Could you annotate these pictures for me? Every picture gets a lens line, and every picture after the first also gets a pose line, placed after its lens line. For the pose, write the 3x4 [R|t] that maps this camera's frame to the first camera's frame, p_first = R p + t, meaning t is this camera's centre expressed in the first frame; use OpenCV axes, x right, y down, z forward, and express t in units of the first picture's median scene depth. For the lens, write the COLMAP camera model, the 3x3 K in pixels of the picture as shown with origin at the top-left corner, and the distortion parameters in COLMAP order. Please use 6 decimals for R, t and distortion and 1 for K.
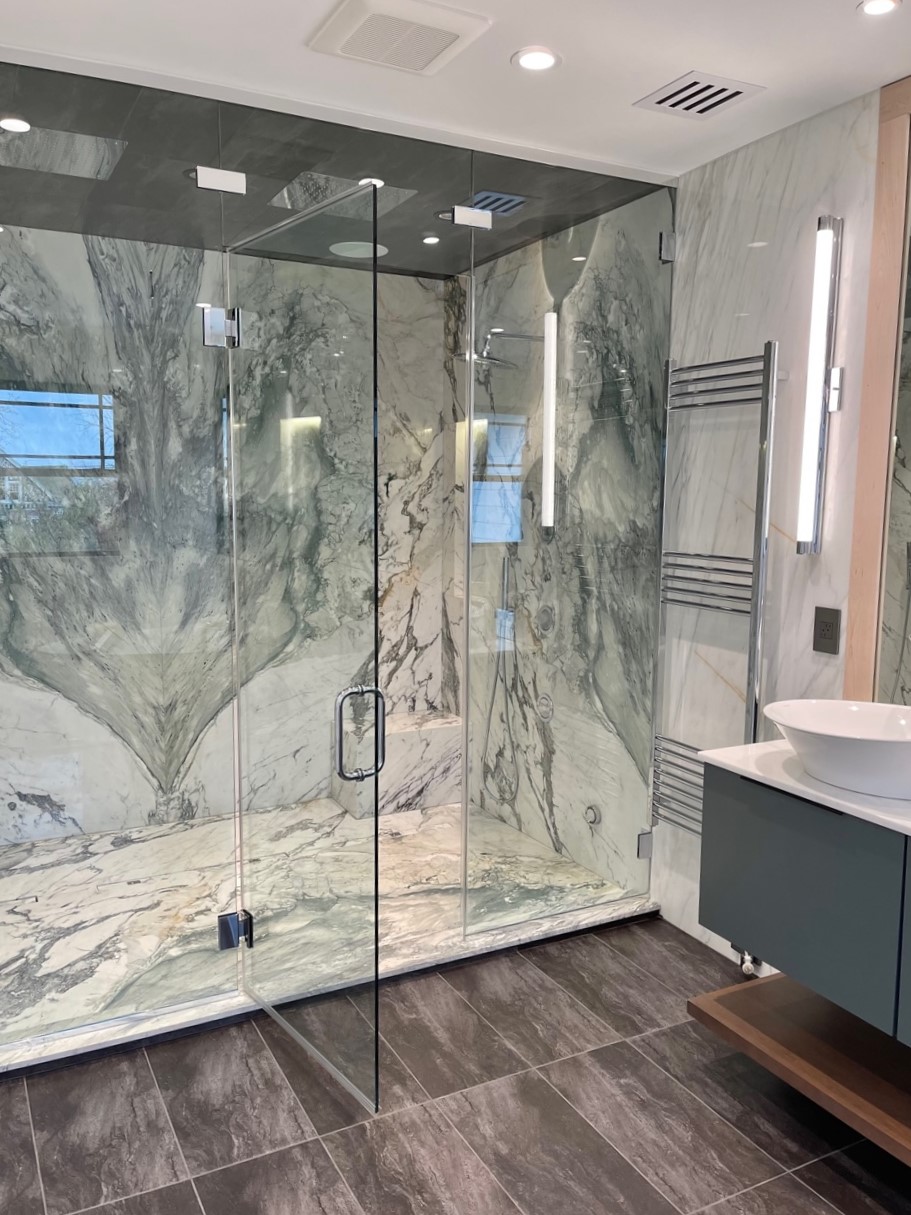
lens RADIAL K [[976.2, 0, 453.4], [0, 976.2, 621.5], [0, 0, 1]] dist [0.054818, -0.002946]
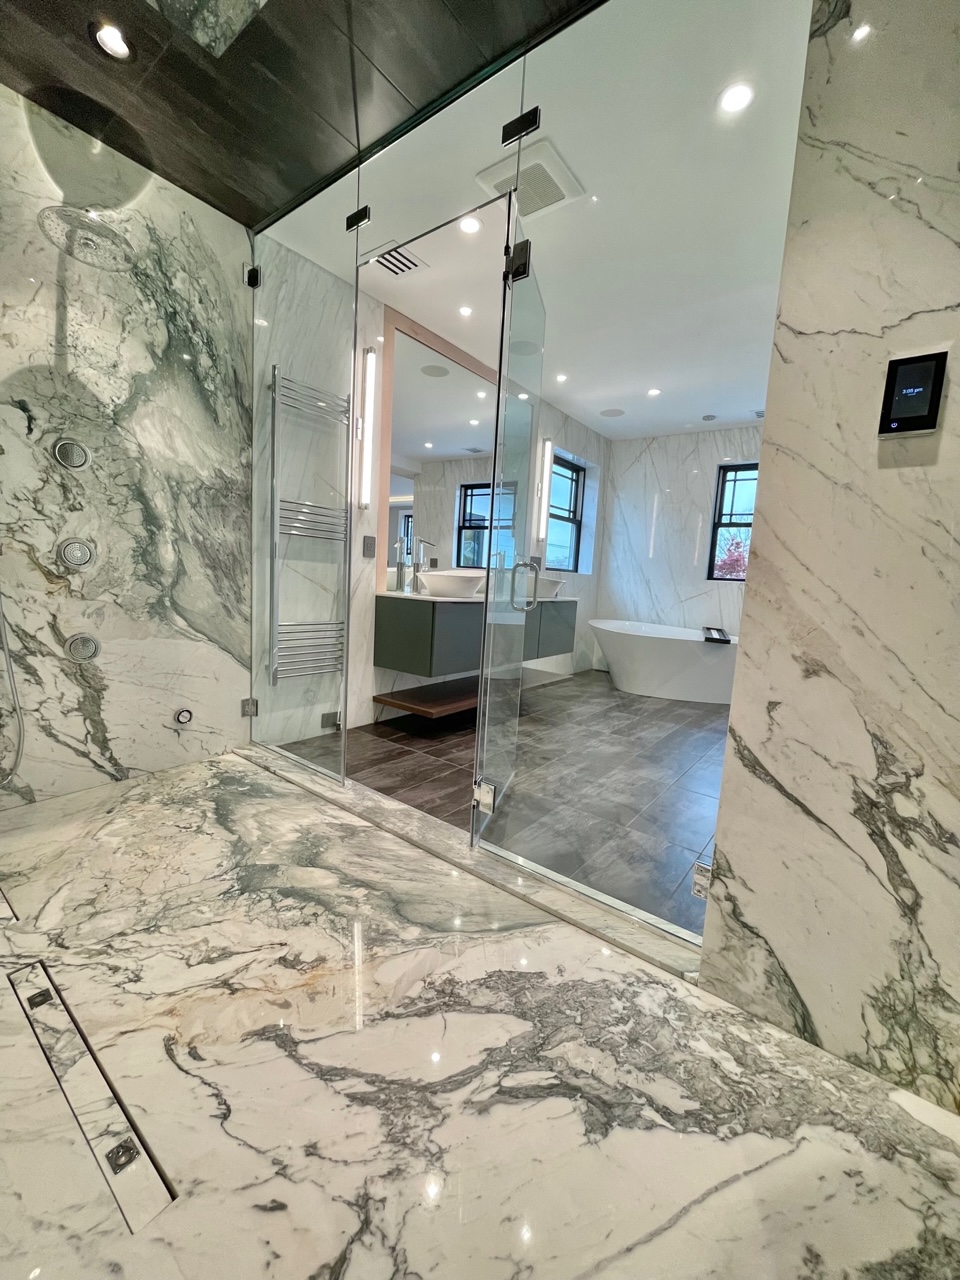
lens RADIAL K [[514.7, 0, 480.0], [0, 514.7, 640.0], [0, 0, 1]] dist [-0.010356, 0.005958]
pose [[-0.421083, -0.140865, 0.896017, -0.579592], [0.059230, 0.981487, 0.182138, 0.014596], [-0.905086, 0.129766, -0.404944, 0.957365]]
